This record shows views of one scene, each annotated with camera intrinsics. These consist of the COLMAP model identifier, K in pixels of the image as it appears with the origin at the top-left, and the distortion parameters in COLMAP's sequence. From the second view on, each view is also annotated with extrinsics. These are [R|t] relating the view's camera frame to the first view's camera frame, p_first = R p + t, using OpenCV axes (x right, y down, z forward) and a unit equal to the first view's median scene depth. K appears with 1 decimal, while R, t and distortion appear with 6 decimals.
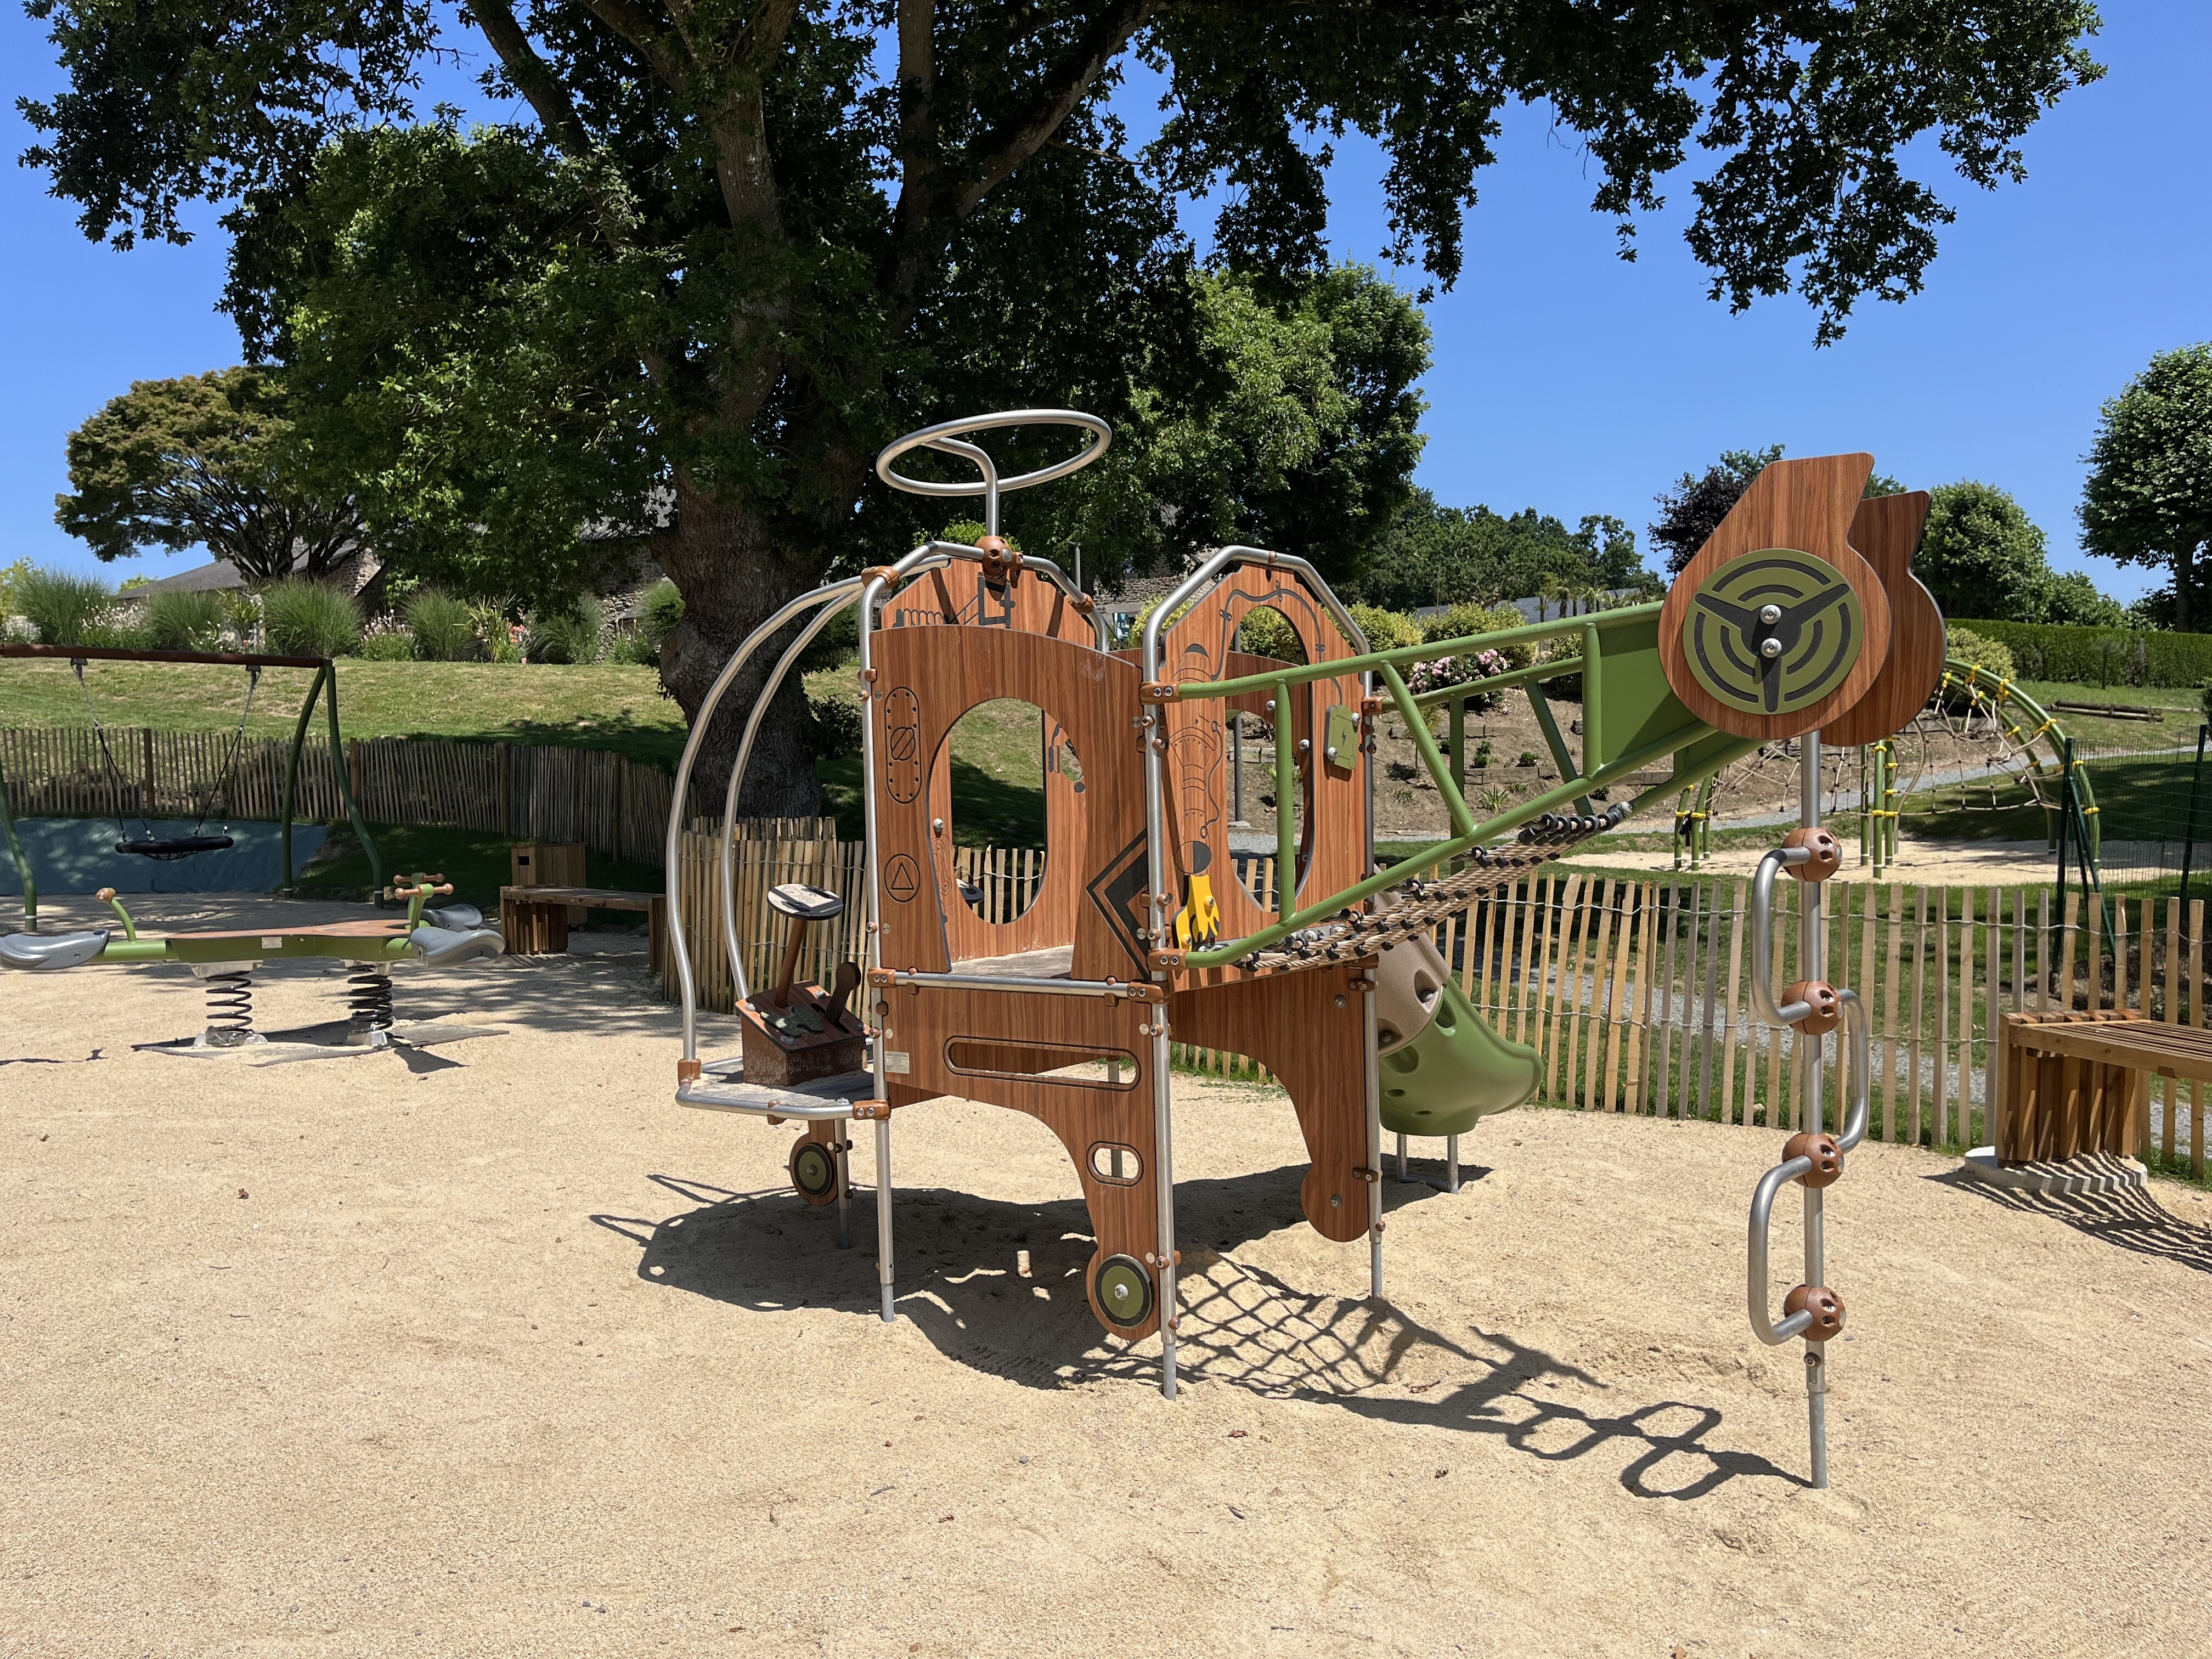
lens RADIAL K [[1665.2, 0, 1082.4], [0, 1665.2, 837.4], [0, 0, 1]] dist [0.056357, -0.077769]
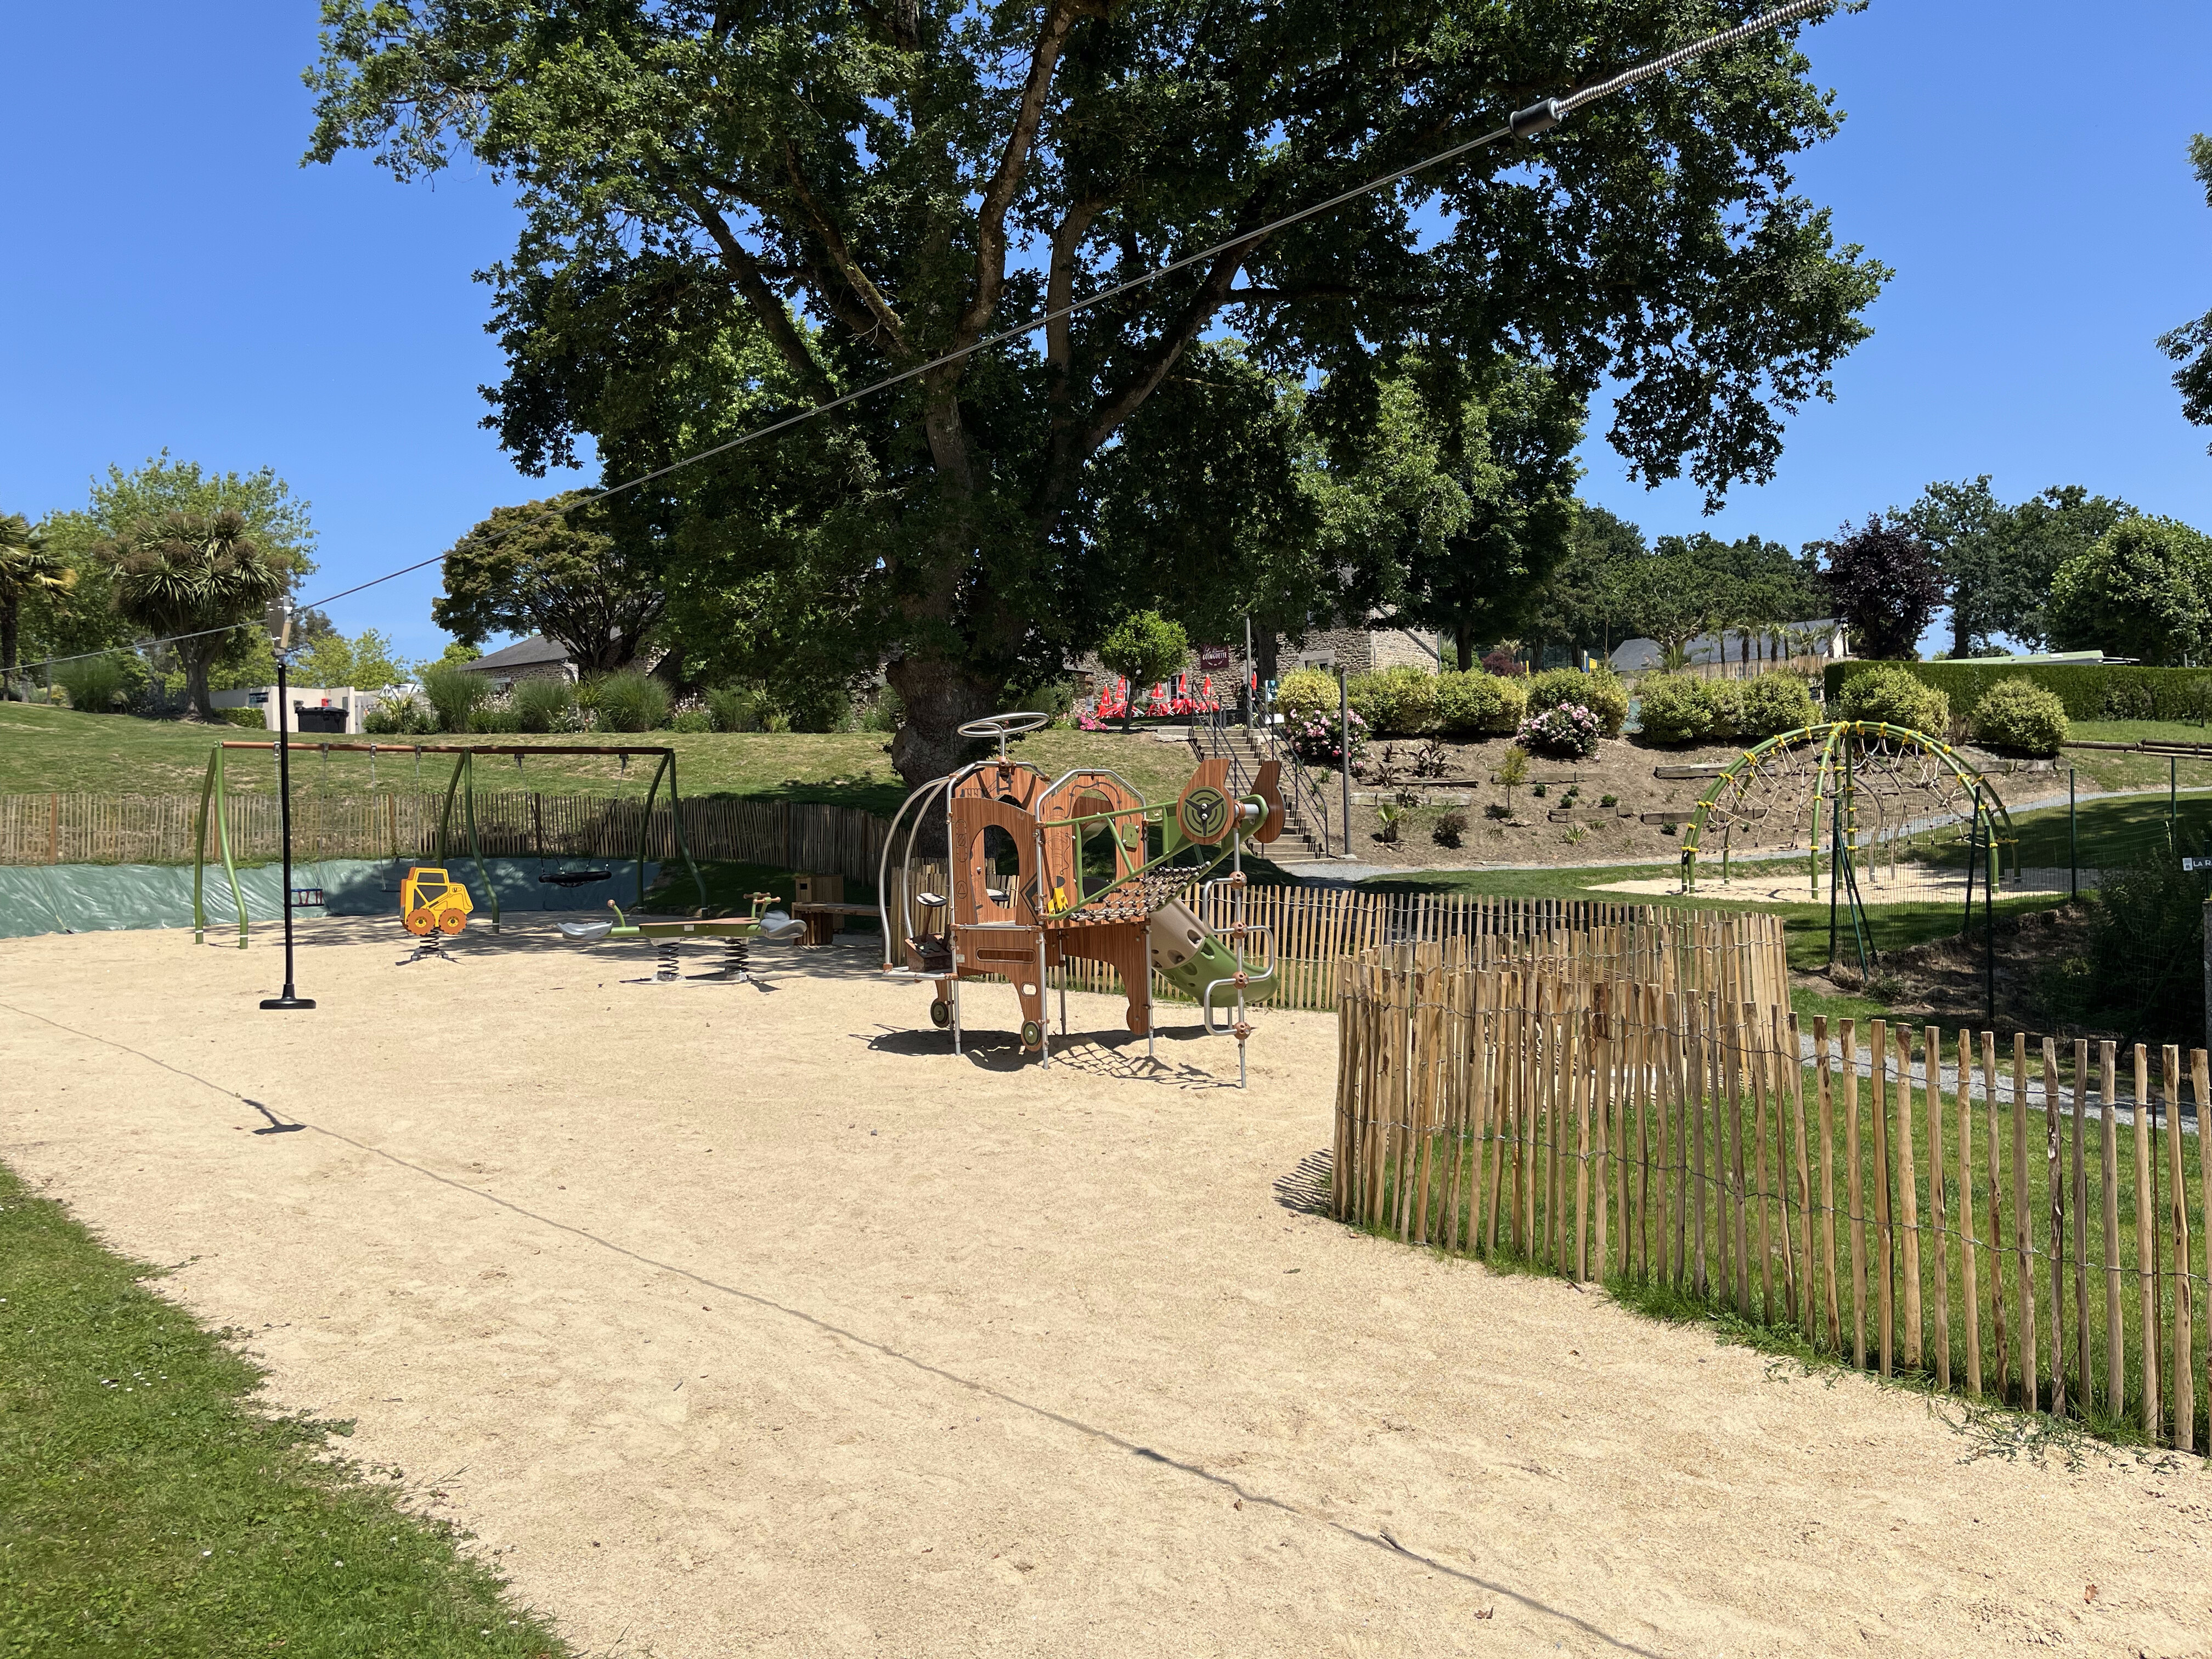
lens RADIAL K [[1665.2, 0, 1099.4], [0, 1665.2, 816.2], [0, 0, 1]] dist [0.056357, -0.077769]
pose [[0.991174, -0.007274, -0.132368, 0.061304], [0.003402, 0.999560, -0.029449, -0.001944], [0.132524, 0.028739, 0.990763, -0.214347]]
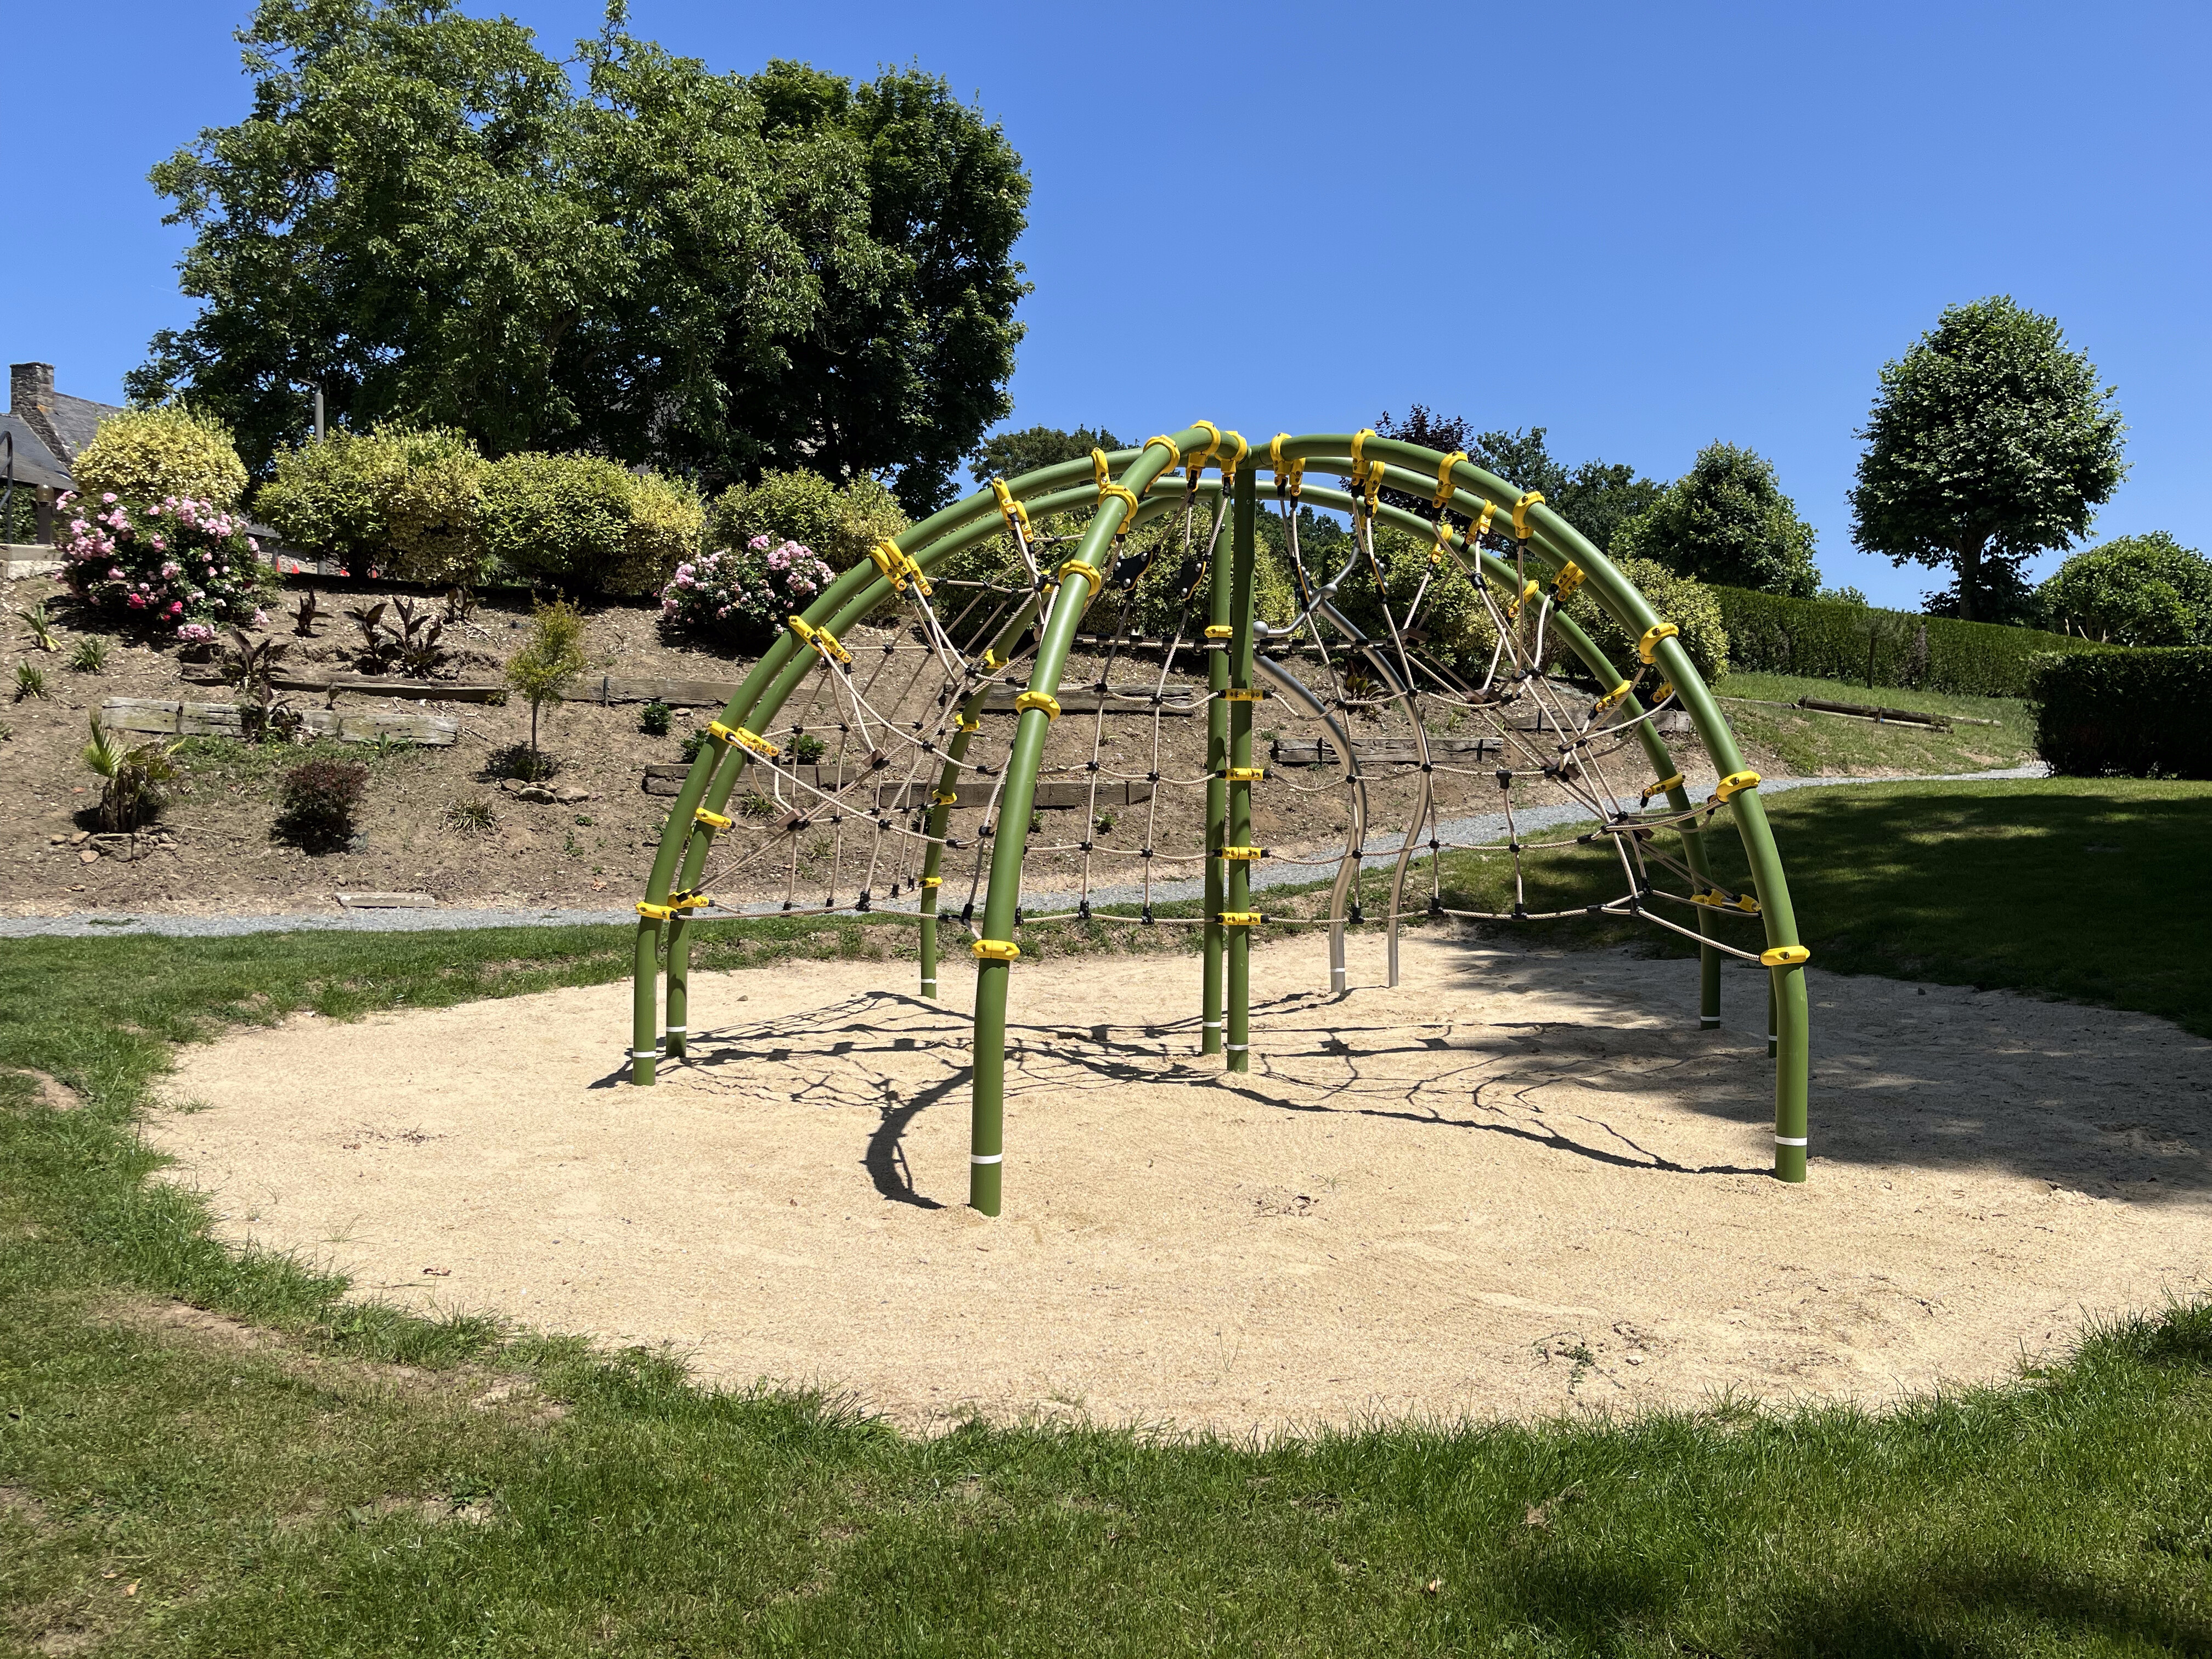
lens RADIAL K [[1665.2, 0, 1097.7], [0, 1665.2, 832.5], [0, 0, 1]] dist [0.056357, -0.077769]
pose [[0.993287, 0.029916, 0.111739, 0.283137], [-0.029238, 0.999543, -0.007704, -0.019068], [-0.111918, 0.004385, 0.993708, 0.457037]]
